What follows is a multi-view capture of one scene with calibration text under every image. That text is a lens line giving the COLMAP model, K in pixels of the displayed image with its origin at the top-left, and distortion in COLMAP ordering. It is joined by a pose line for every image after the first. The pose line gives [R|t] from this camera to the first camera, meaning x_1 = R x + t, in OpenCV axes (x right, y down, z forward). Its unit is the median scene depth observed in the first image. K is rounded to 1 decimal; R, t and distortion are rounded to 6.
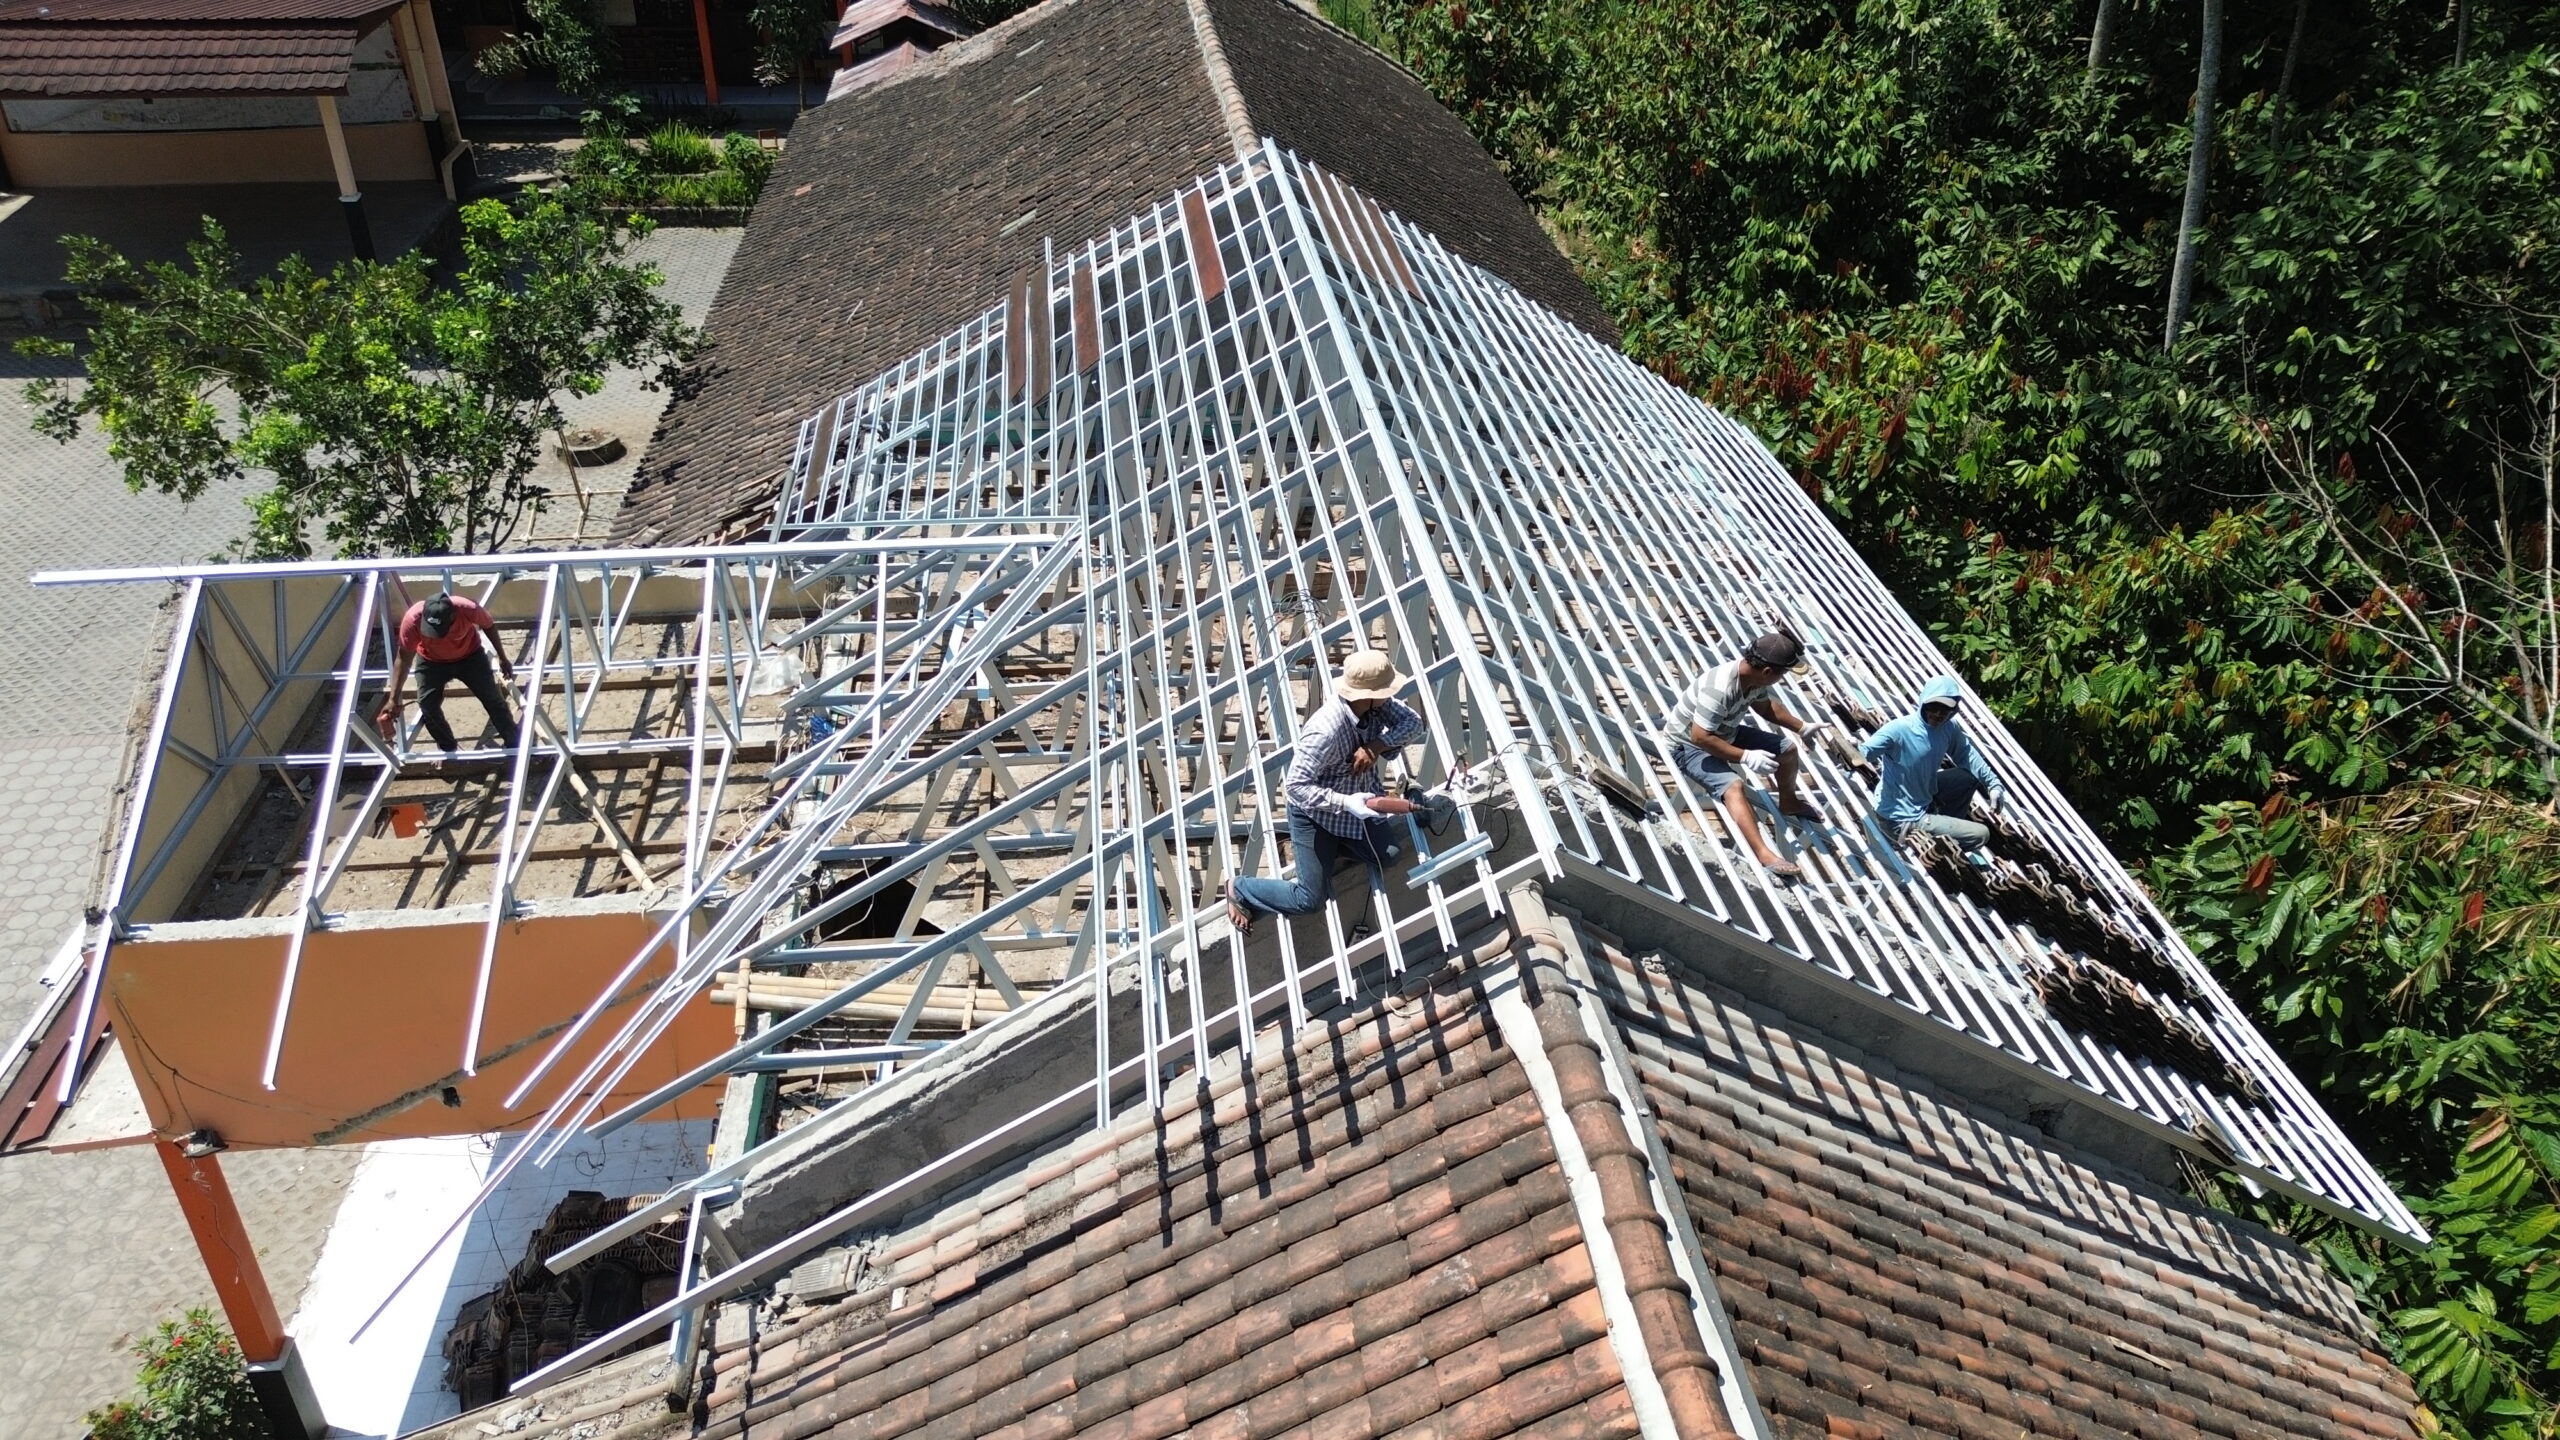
lens RADIAL K [[1817.1, 0, 1280.1], [0, 1817.1, 714.5], [0, 0, 1]] dist [0.055636, -0.054320]
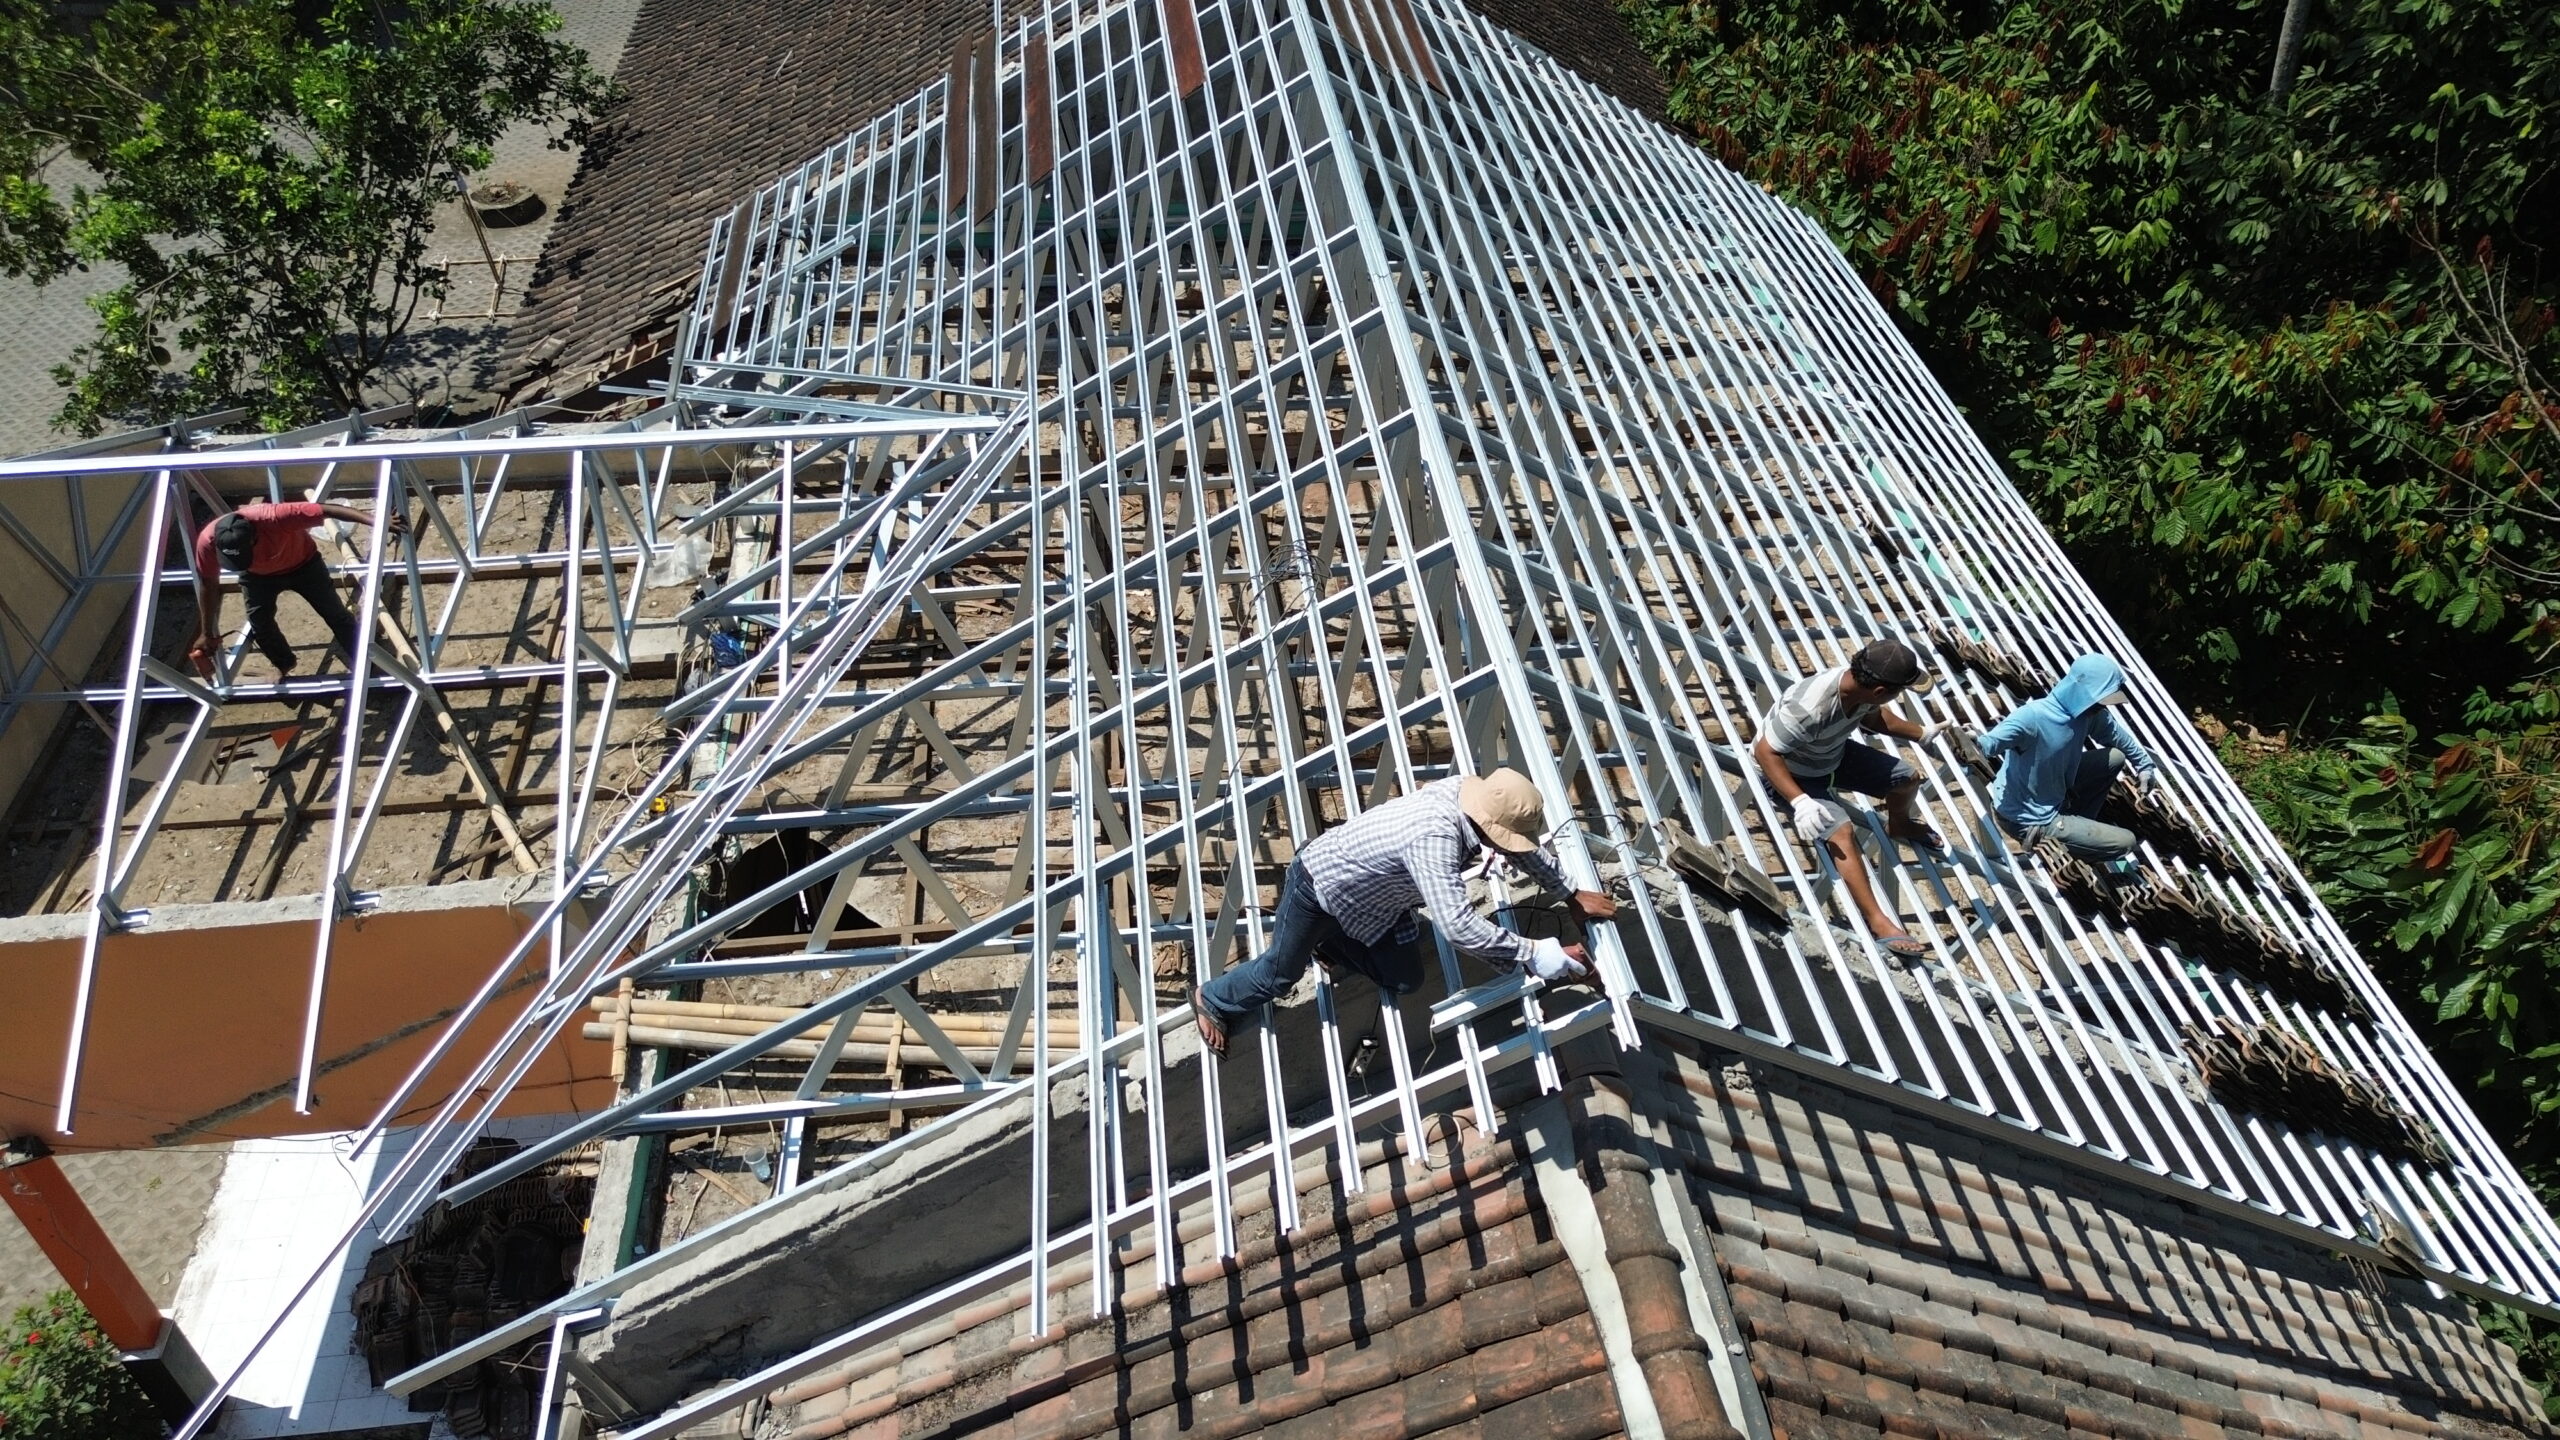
lens RADIAL K [[1817.1, 0, 1279.2], [0, 1817.1, 717.2], [0, 0, 1]] dist [0.055636, -0.054320]
pose [[1.000000, 0.000328, 0.000895, 0.003389], [-0.000468, 0.986771, 0.162122, -0.100183], [-0.000830, -0.162122, 0.986770, 0.165413]]
